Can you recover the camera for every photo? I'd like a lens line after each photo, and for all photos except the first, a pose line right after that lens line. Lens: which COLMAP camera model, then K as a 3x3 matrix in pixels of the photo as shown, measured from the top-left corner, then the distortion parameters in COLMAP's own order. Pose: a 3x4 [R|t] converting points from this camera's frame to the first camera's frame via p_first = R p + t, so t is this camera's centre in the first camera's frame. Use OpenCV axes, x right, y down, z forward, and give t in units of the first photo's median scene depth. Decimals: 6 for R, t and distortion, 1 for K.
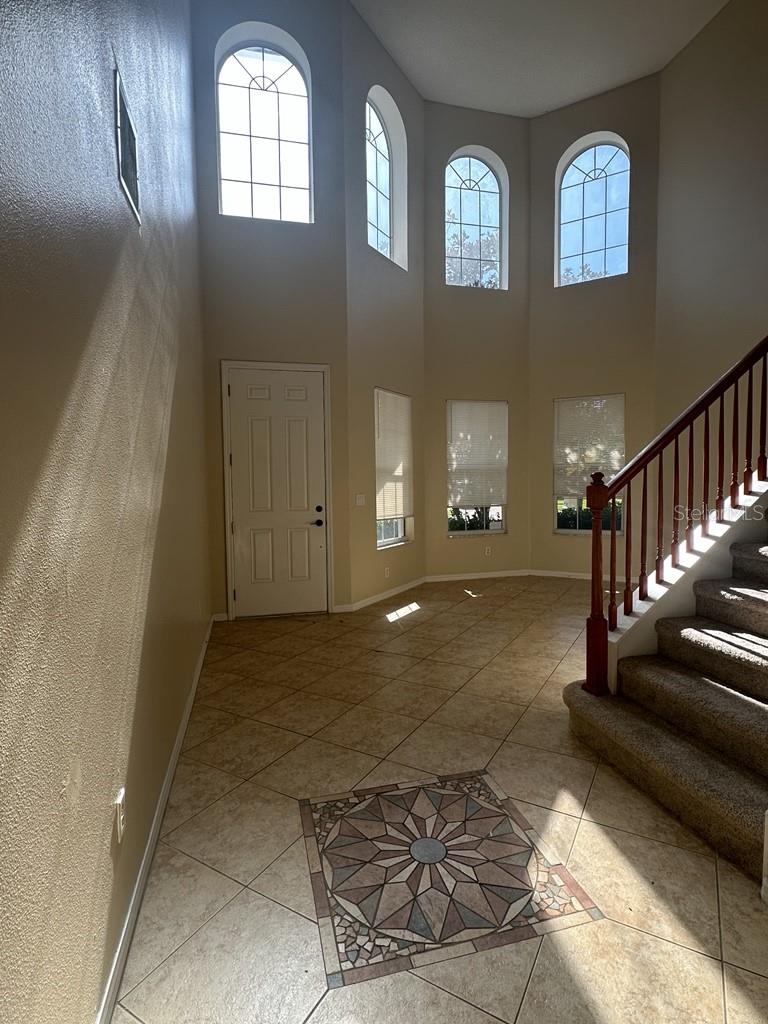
lens RADIAL K [[521.7, 0, 385.2], [0, 521.7, 513.3], [0, 0, 1]] dist [-0.001136, 0.000311]
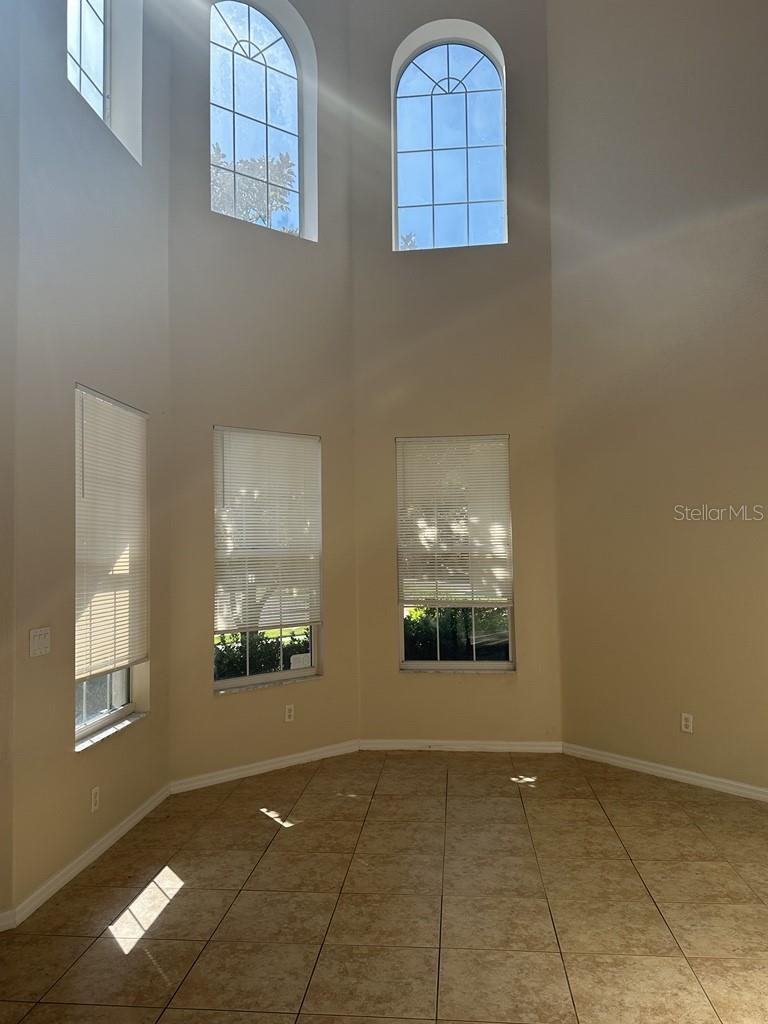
lens RADIAL K [[772.1, 0, 385.3], [0, 772.1, 503.7], [0, 0, 1]] dist [0.030083, -0.003533]
pose [[0.904347, 0.022844, 0.426187, -0.057571], [0.029768, 0.992759, -0.116379, -0.047546], [-0.425760, 0.117934, 0.897118, 0.265974]]
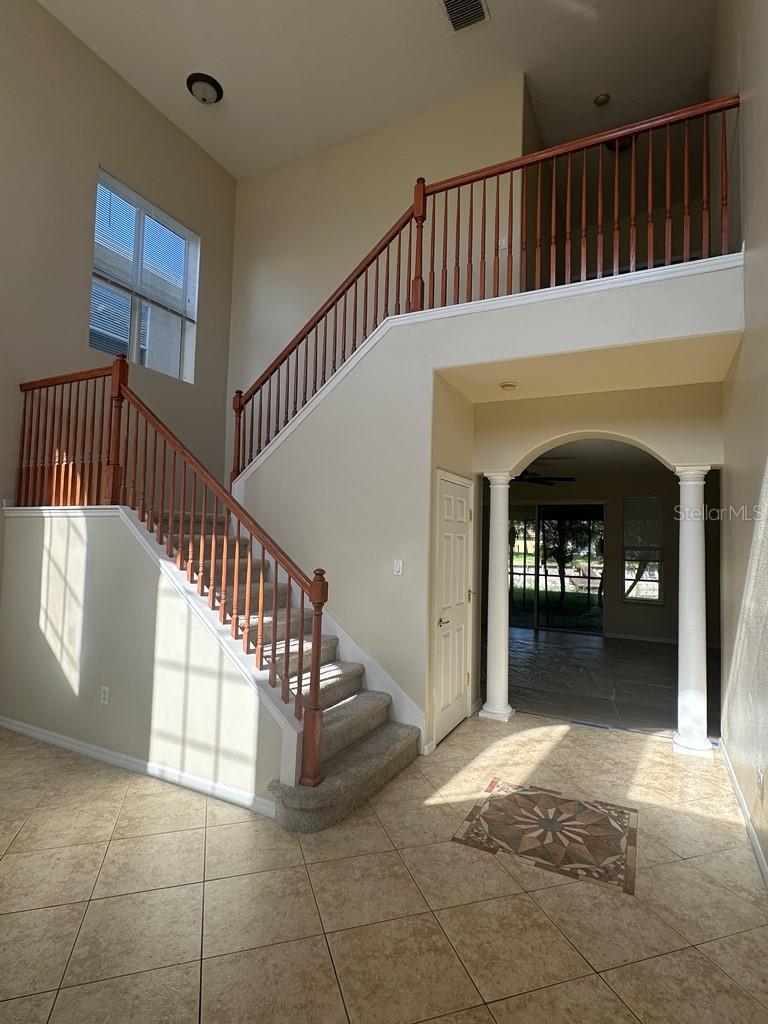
lens RADIAL K [[521.7, 0, 383.2], [0, 521.7, 512.6], [0, 0, 1]] dist [-0.001136, 0.000311]
pose [[-0.746278, 0.027612, 0.665061, -0.433021], [0.027698, 0.999562, -0.010420, -0.190377], [-0.665057, 0.010645, -0.746716, 1.797146]]
